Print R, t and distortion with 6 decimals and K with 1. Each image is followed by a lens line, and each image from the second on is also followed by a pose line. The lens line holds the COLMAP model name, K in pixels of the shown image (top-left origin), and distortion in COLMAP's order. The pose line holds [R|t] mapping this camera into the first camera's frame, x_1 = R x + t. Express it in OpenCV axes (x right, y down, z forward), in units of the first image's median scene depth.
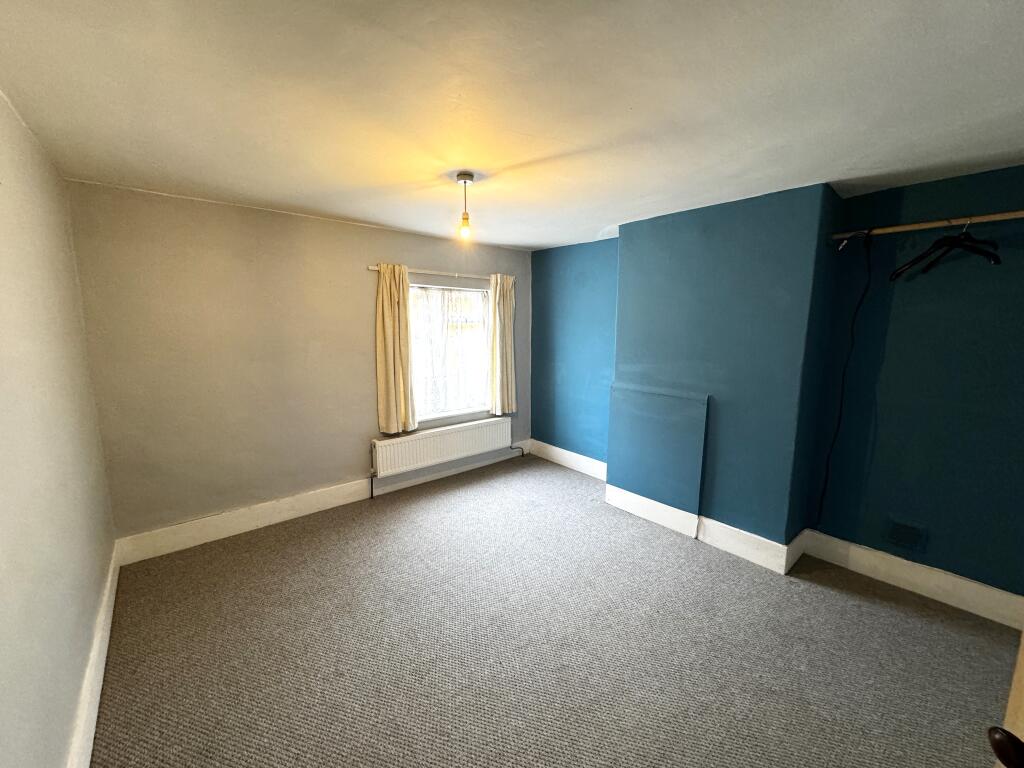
lens RADIAL K [[408.7, 0, 510.9], [0, 408.7, 384.0], [0, 0, 1]] dist [-0.001286, -0.000524]
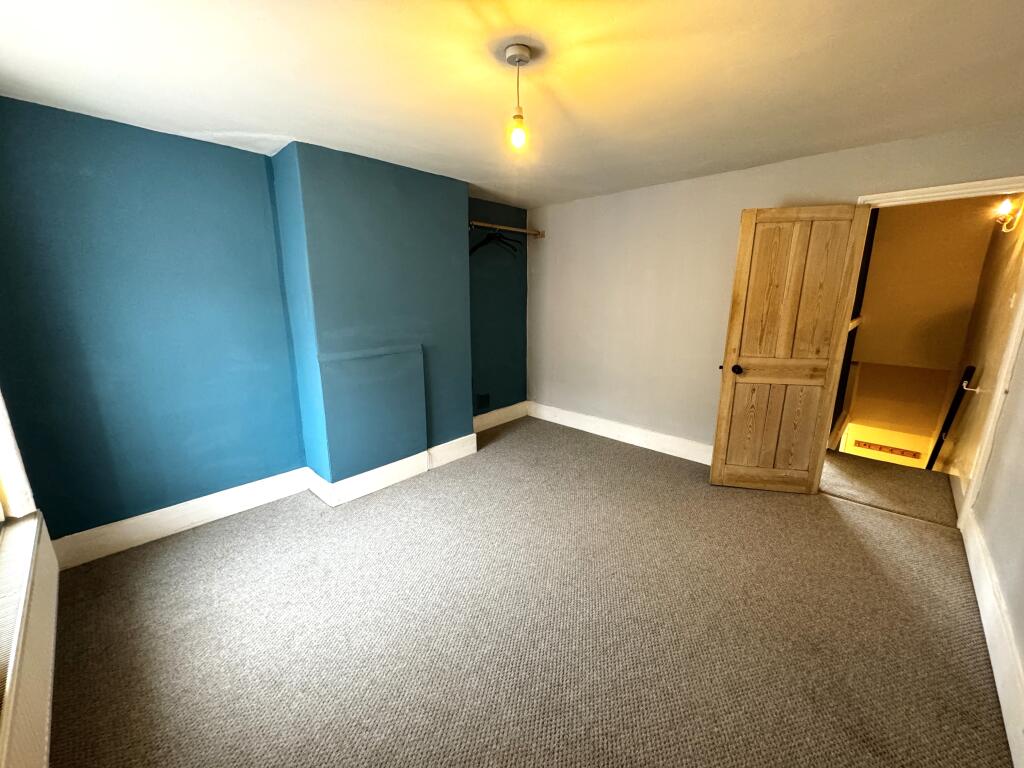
lens RADIAL K [[408.7, 0, 509.5], [0, 408.7, 383.4], [0, 0, 1]] dist [-0.001286, -0.000524]
pose [[-0.108591, -0.228827, 0.967391, -0.612084], [0.151442, 0.957979, 0.243601, -0.098856], [-0.982483, 0.172957, -0.069374, 0.789663]]
